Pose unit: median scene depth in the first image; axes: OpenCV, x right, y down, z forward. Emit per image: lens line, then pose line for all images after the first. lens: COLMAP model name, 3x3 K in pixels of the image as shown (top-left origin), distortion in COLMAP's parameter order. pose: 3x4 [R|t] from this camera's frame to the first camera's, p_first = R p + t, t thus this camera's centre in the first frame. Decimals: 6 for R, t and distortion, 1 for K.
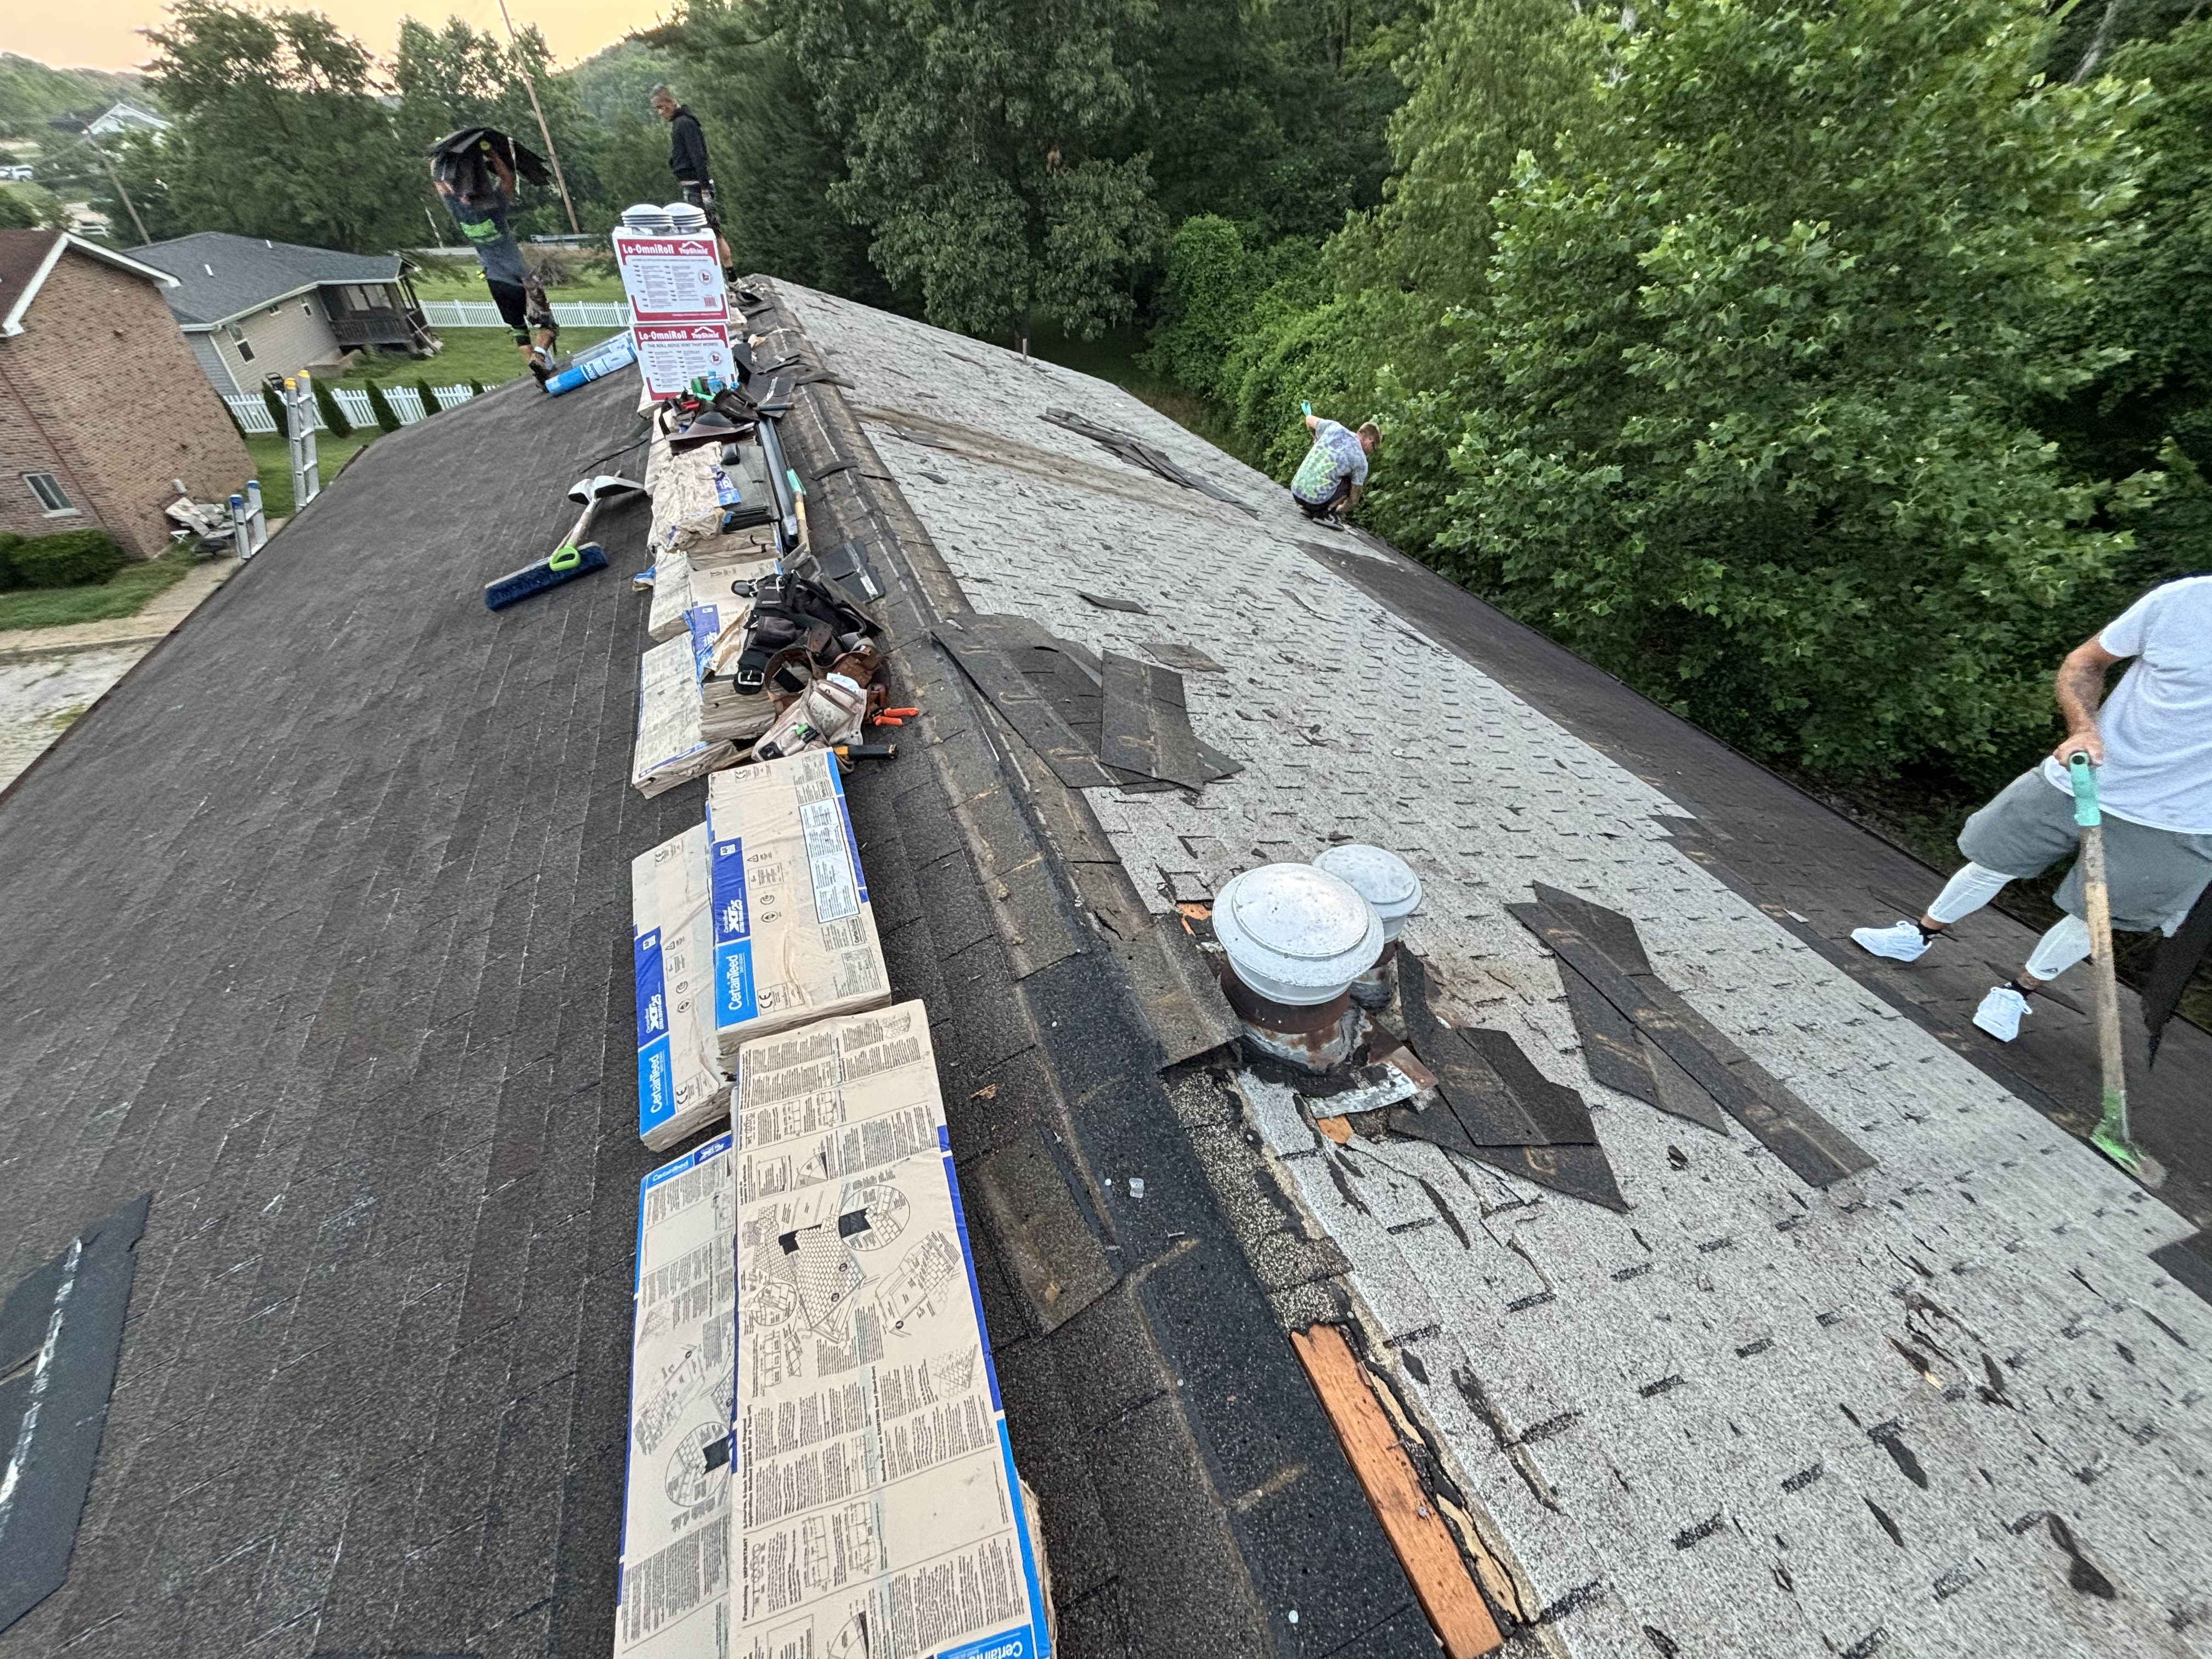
lens RADIAL K [[865.3, 0, 1113.4], [0, 865.3, 823.5], [0, 0, 1]] dist [0.001058, -0.003048]
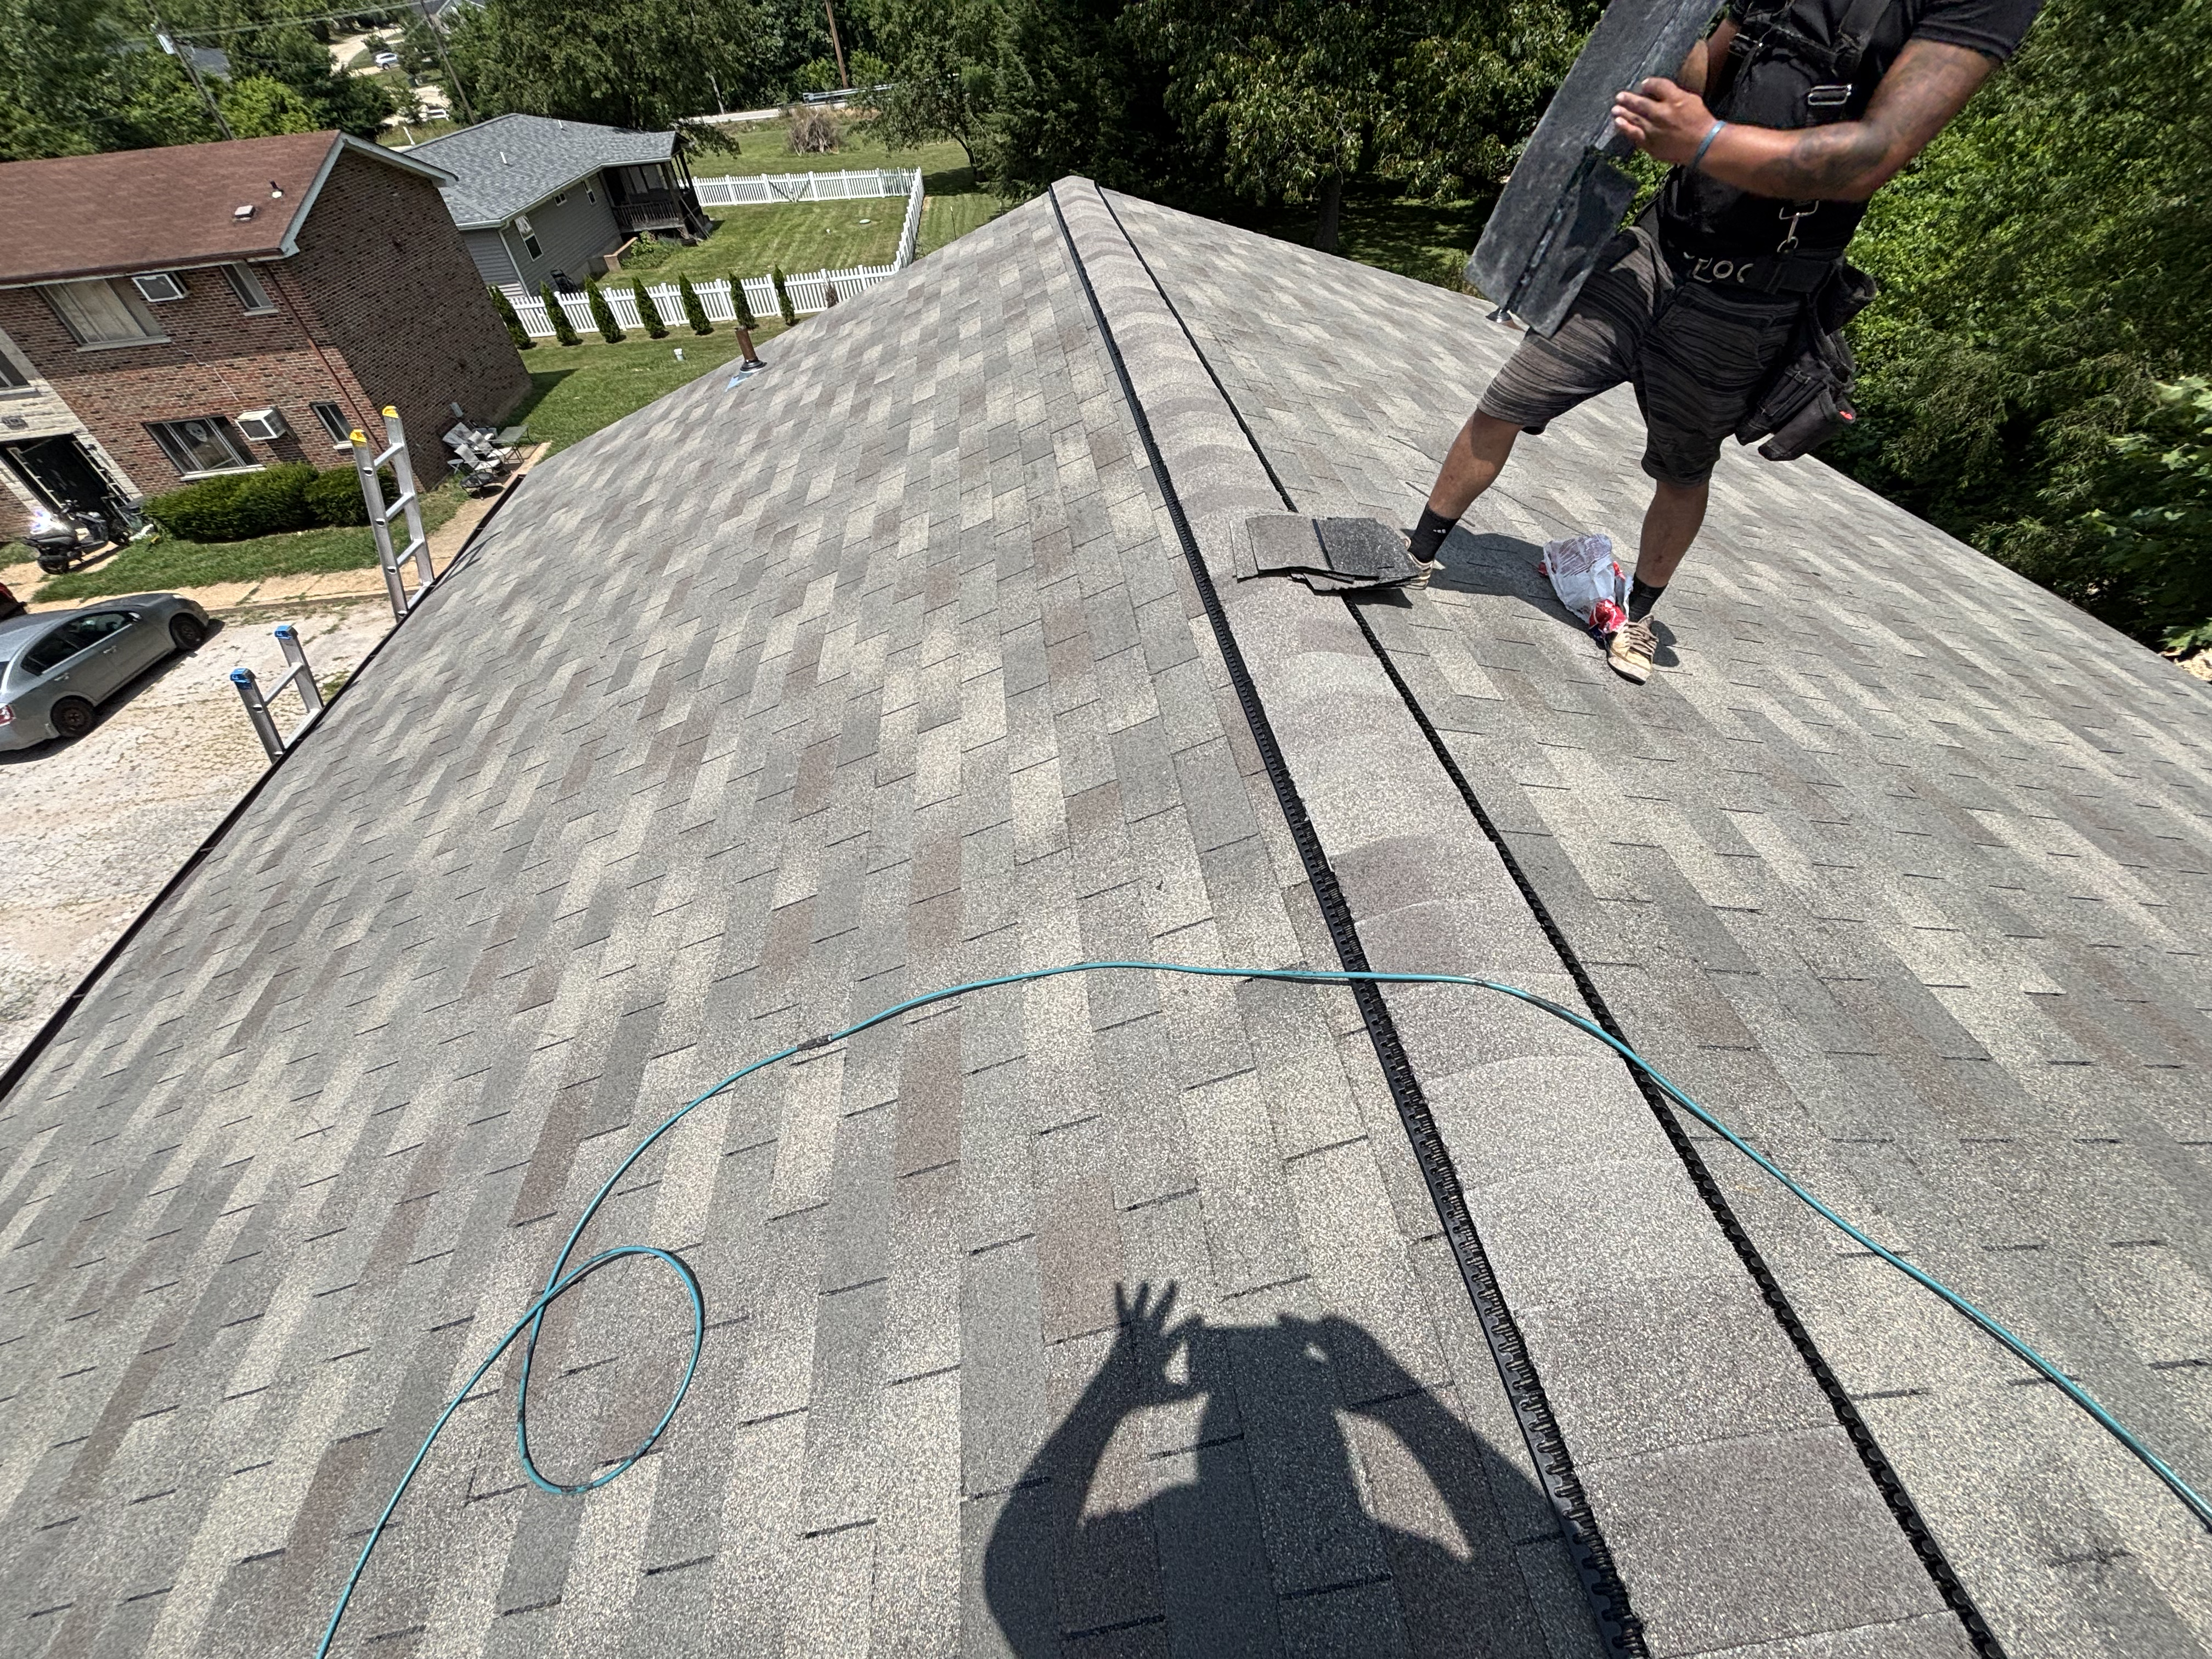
lens RADIAL K [[865.3, 0, 1113.4], [0, 865.3, 823.5], [0, 0, 1]] dist [0.001058, -0.003048]
pose [[0.968573, 0.118485, -0.218697, -0.055548], [-0.089703, 0.986477, 0.137170, -0.077822], [0.231992, -0.113241, 0.966104, 0.104032]]
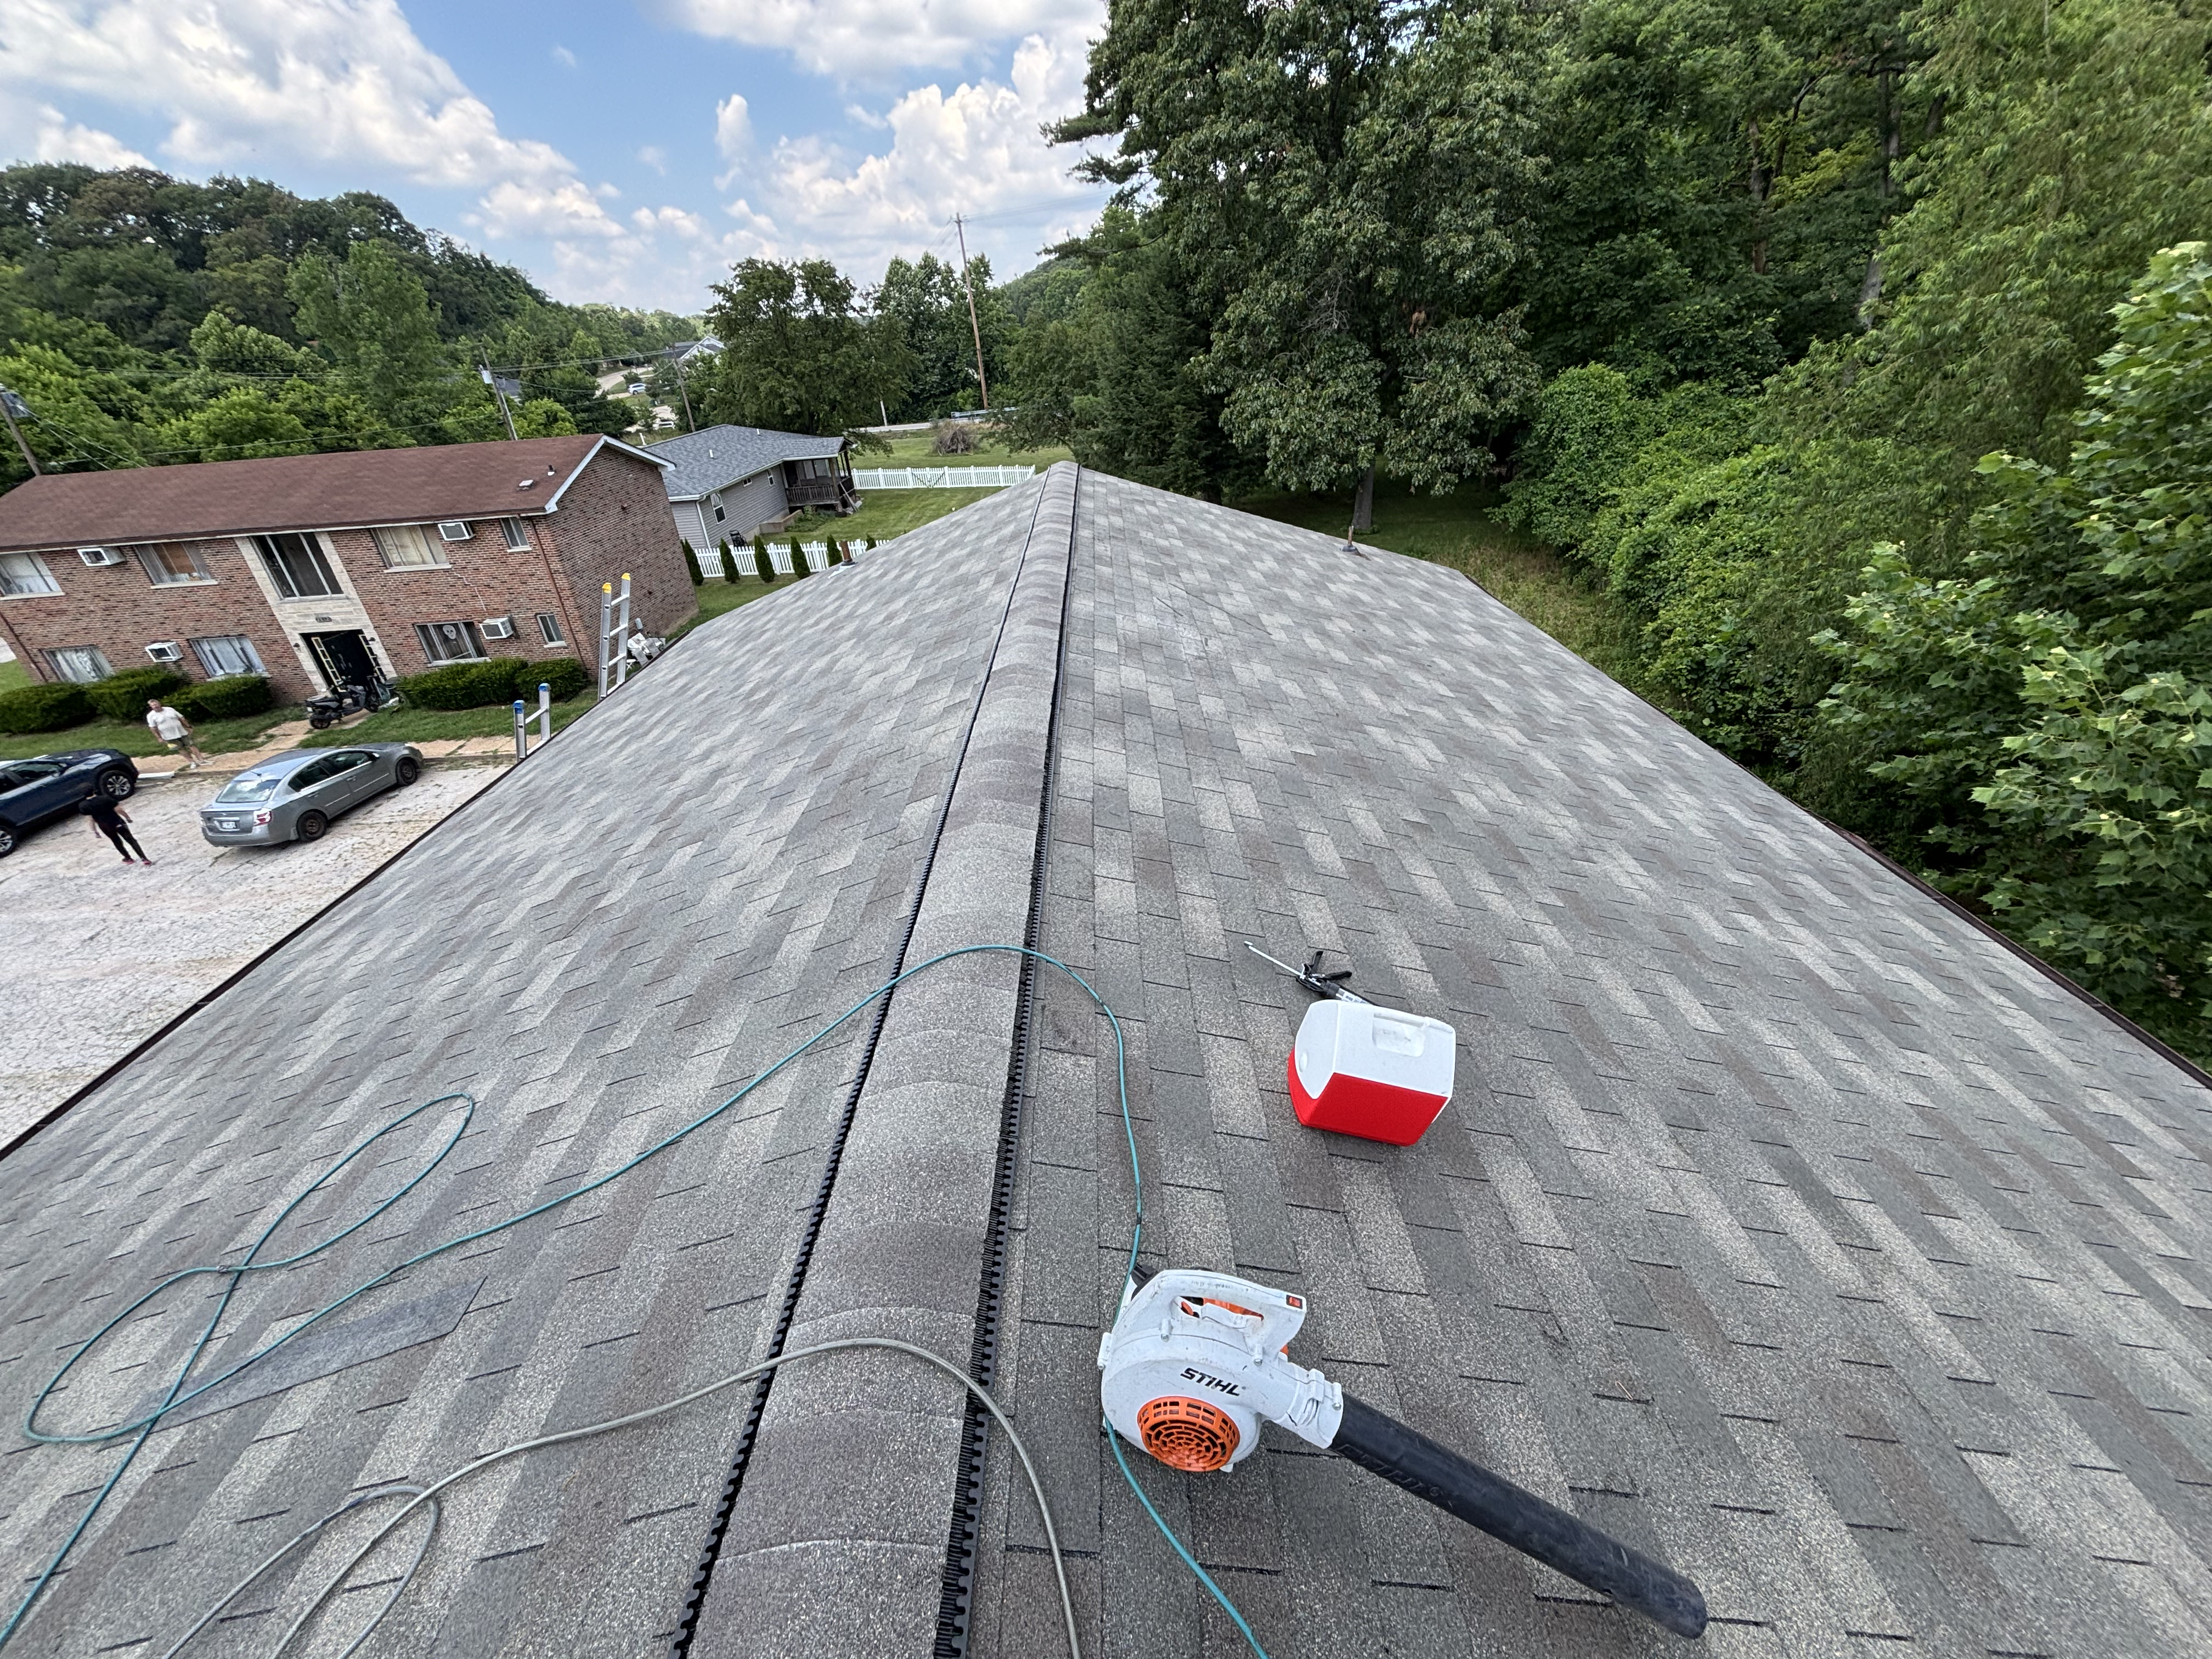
lens RADIAL K [[880.0, 0, 1113.7], [0, 880.0, 836.8], [0, 0, 1]] dist [-0.034472, 0.016457]
pose [[0.937288, 0.111494, -0.330242, -0.002740], [-0.152304, 0.983230, -0.100315, -0.042496], [0.313519, 0.144322, 0.938551, 0.053501]]
